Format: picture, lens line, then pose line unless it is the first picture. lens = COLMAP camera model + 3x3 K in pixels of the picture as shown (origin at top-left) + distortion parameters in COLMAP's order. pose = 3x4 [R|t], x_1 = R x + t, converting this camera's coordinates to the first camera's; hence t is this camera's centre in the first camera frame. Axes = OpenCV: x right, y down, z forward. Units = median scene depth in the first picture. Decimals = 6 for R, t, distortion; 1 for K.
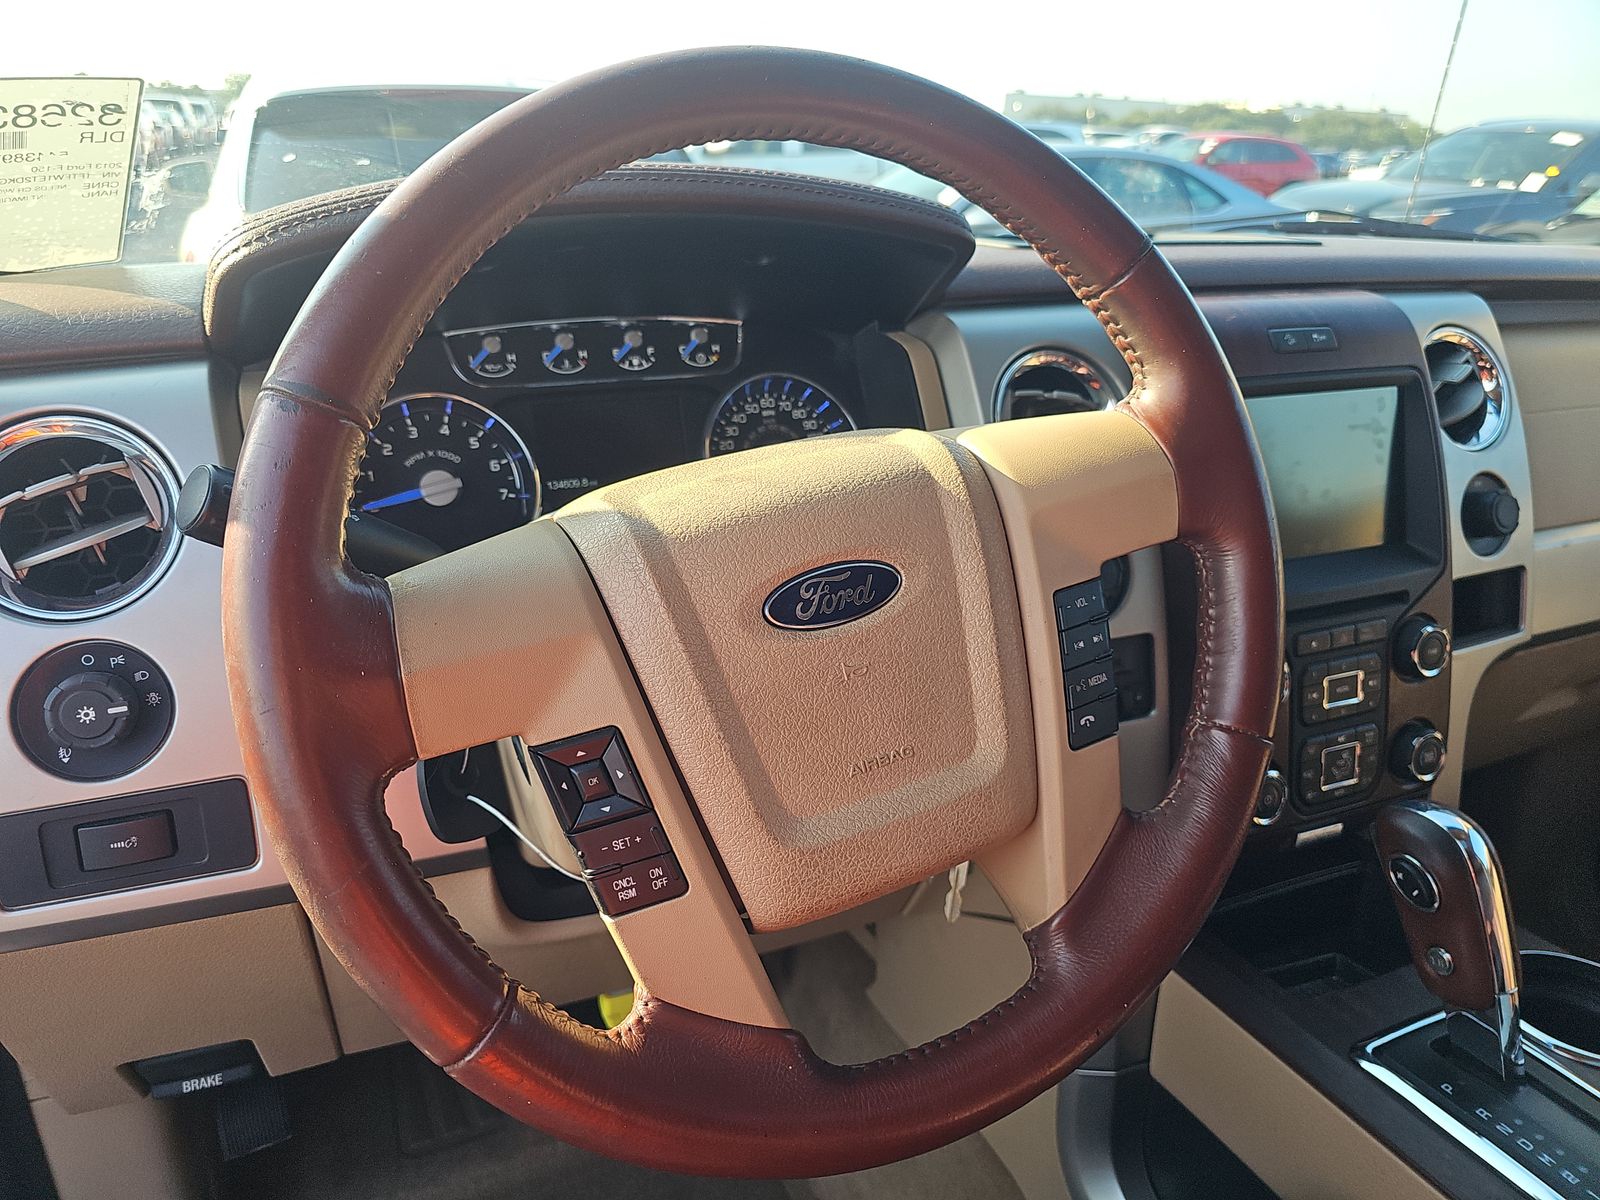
lens RADIAL K [[1065.3, 0, 800.0], [0, 1065.3, 600.0], [0, 0, 1]] dist [0.008231, -0.002702]
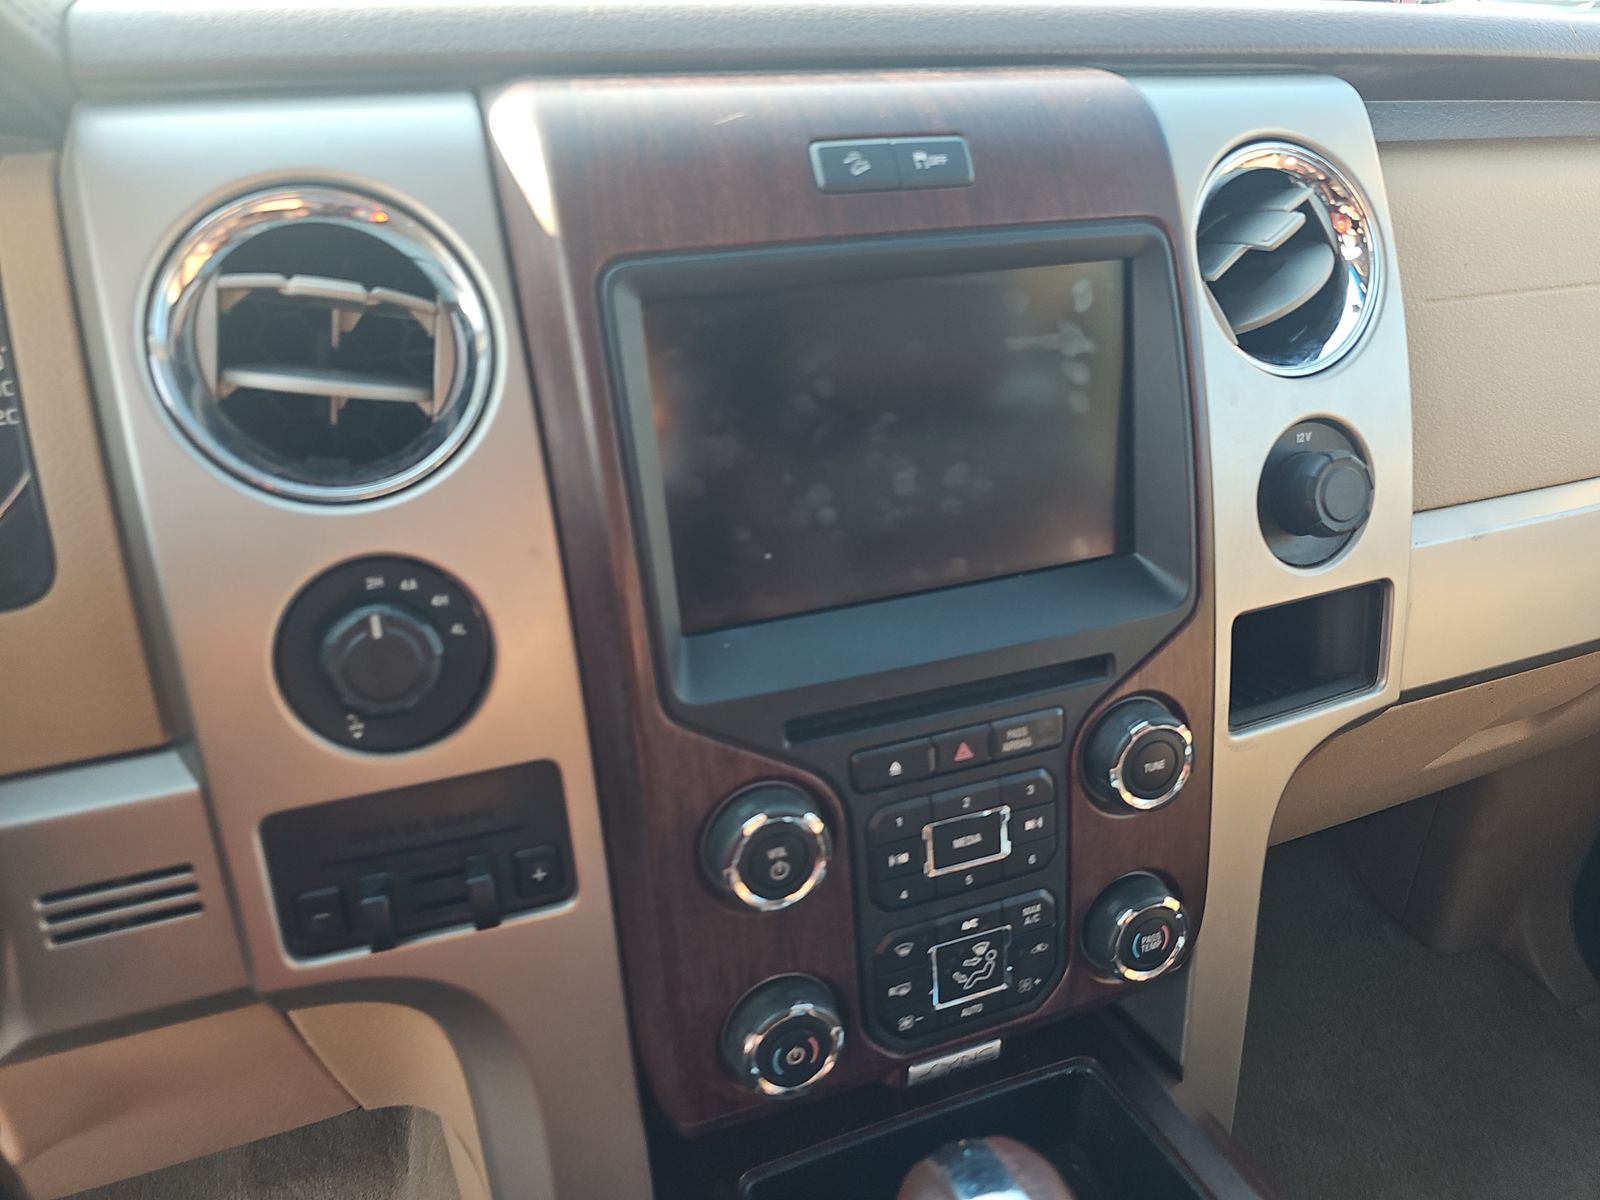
lens RADIAL K [[1065.3, 0, 800.0], [0, 1065.3, 600.0], [0, 0, 1]] dist [0.008231, -0.002702]
pose [[0.998671, 0.010393, -0.050480, 0.520238], [-0.004041, 0.992232, 0.124338, -0.119800], [0.051380, -0.123968, 0.990955, 0.551894]]
